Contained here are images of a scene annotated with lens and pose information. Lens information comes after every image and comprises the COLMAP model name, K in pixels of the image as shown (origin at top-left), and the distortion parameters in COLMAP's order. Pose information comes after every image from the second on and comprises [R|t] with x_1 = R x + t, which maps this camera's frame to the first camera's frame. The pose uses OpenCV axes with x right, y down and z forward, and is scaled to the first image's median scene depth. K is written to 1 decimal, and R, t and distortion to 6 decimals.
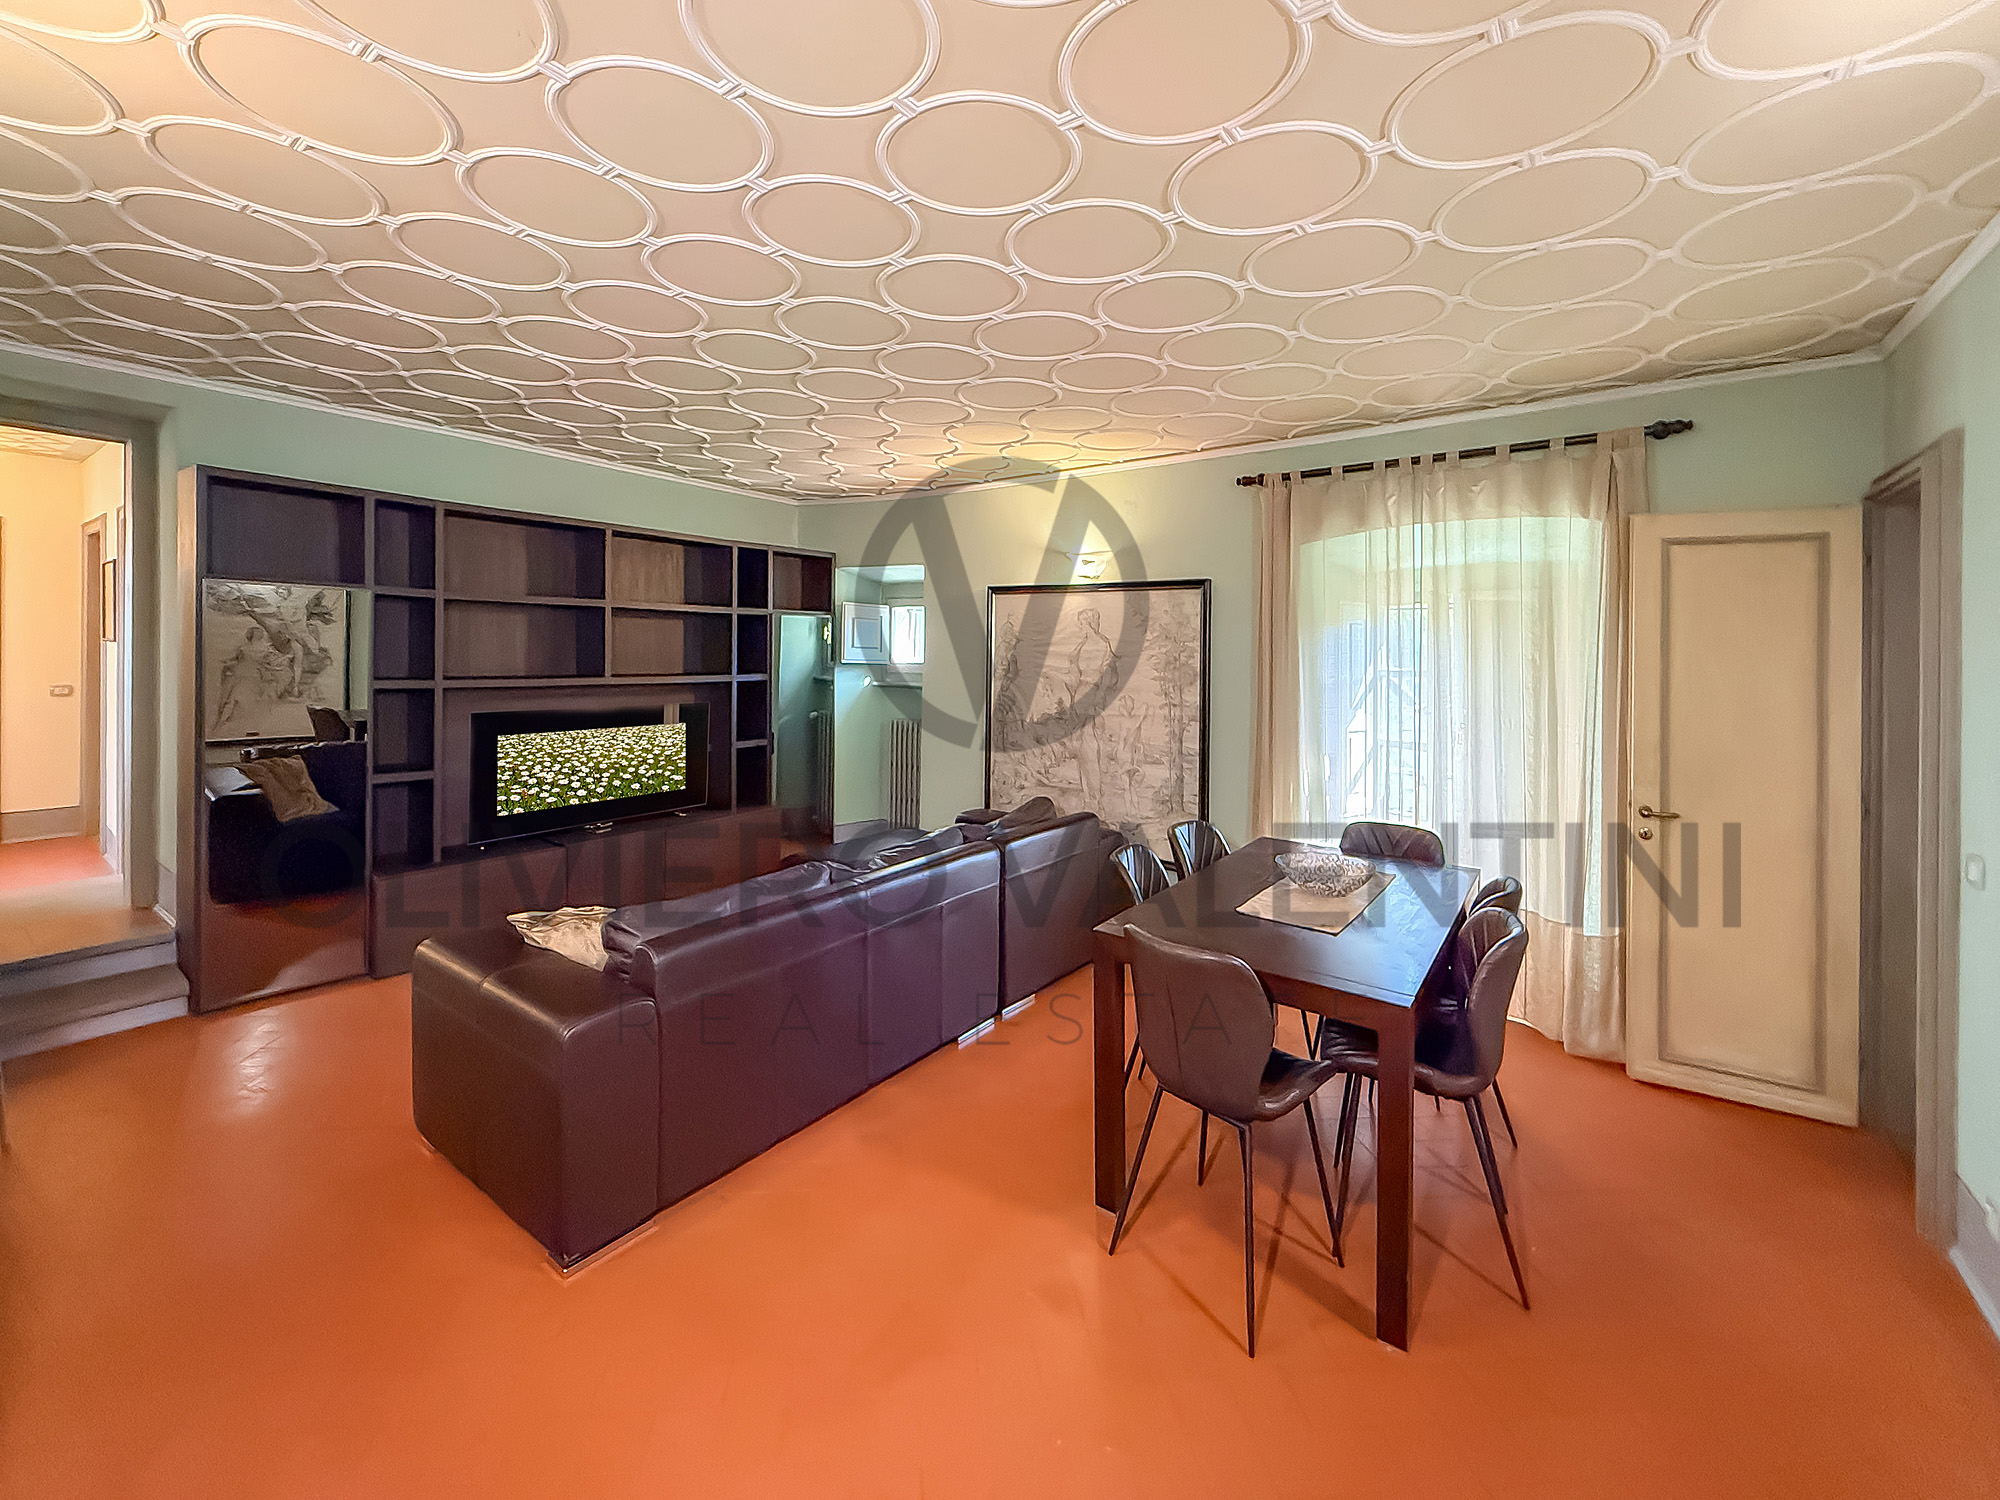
lens RADIAL K [[801.1, 0, 995.2], [0, 801.1, 792.3], [0, 0, 1]] dist [-0.000115, -0.000063]
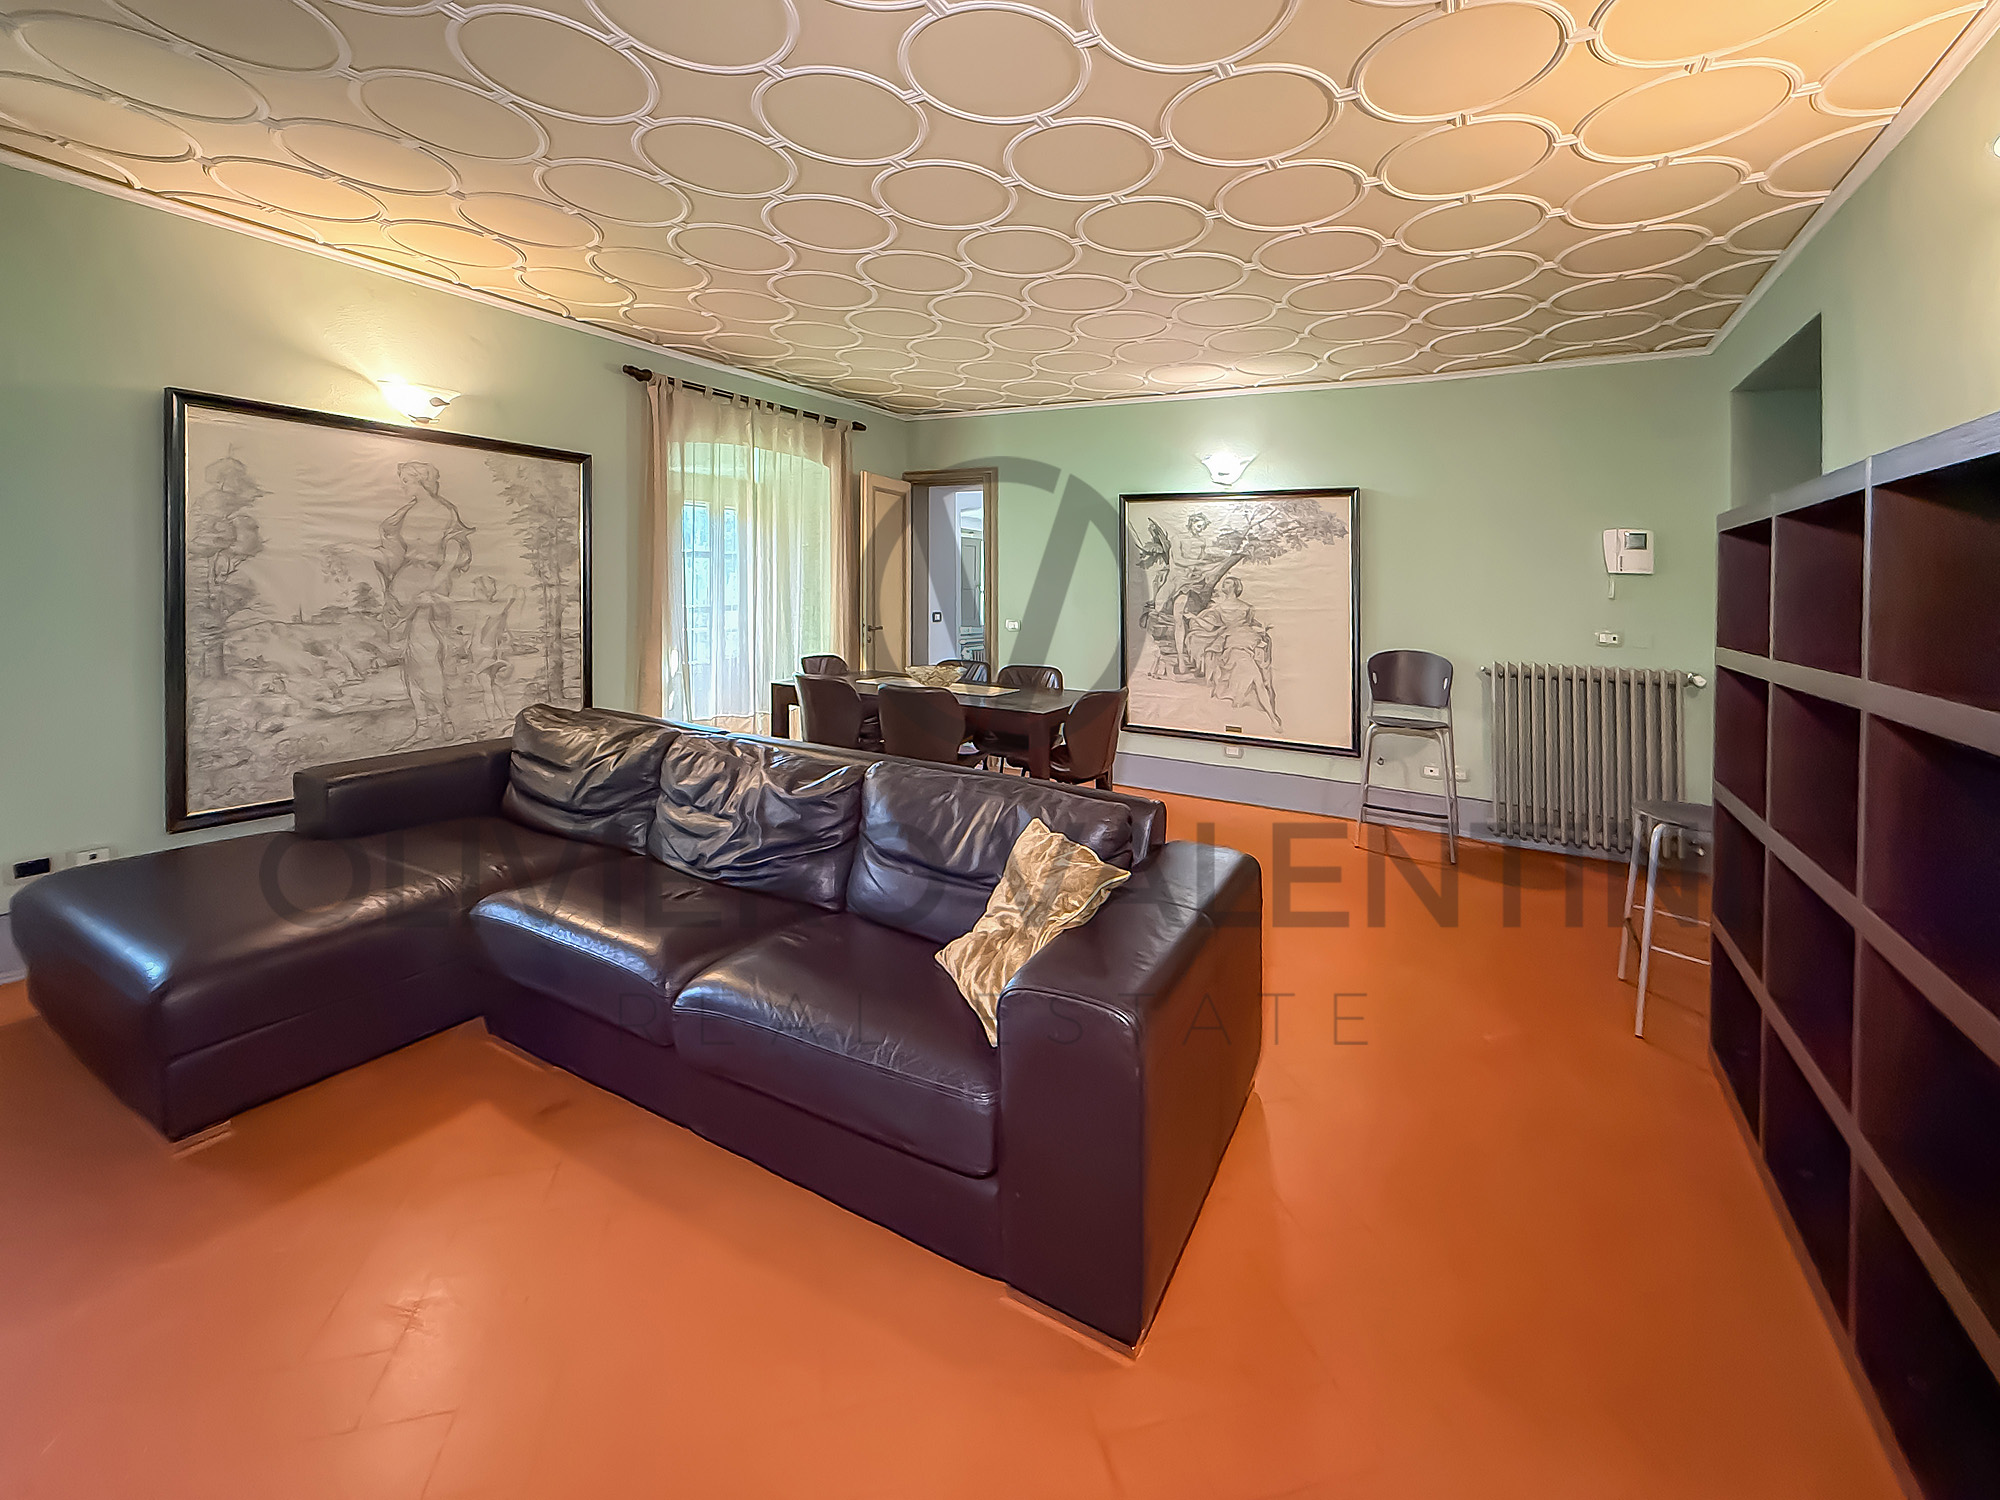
lens RADIAL K [[809.8, 0, 1000.0], [0, 809.8, 750.0], [0, 0, 1]] dist [-0.000143, -0.000059]
pose [[-0.112789, -0.213920, 0.970318, -0.782443], [0.151039, 0.961510, 0.229535, -0.060913], [-0.982072, 0.172445, -0.076138, 0.582189]]
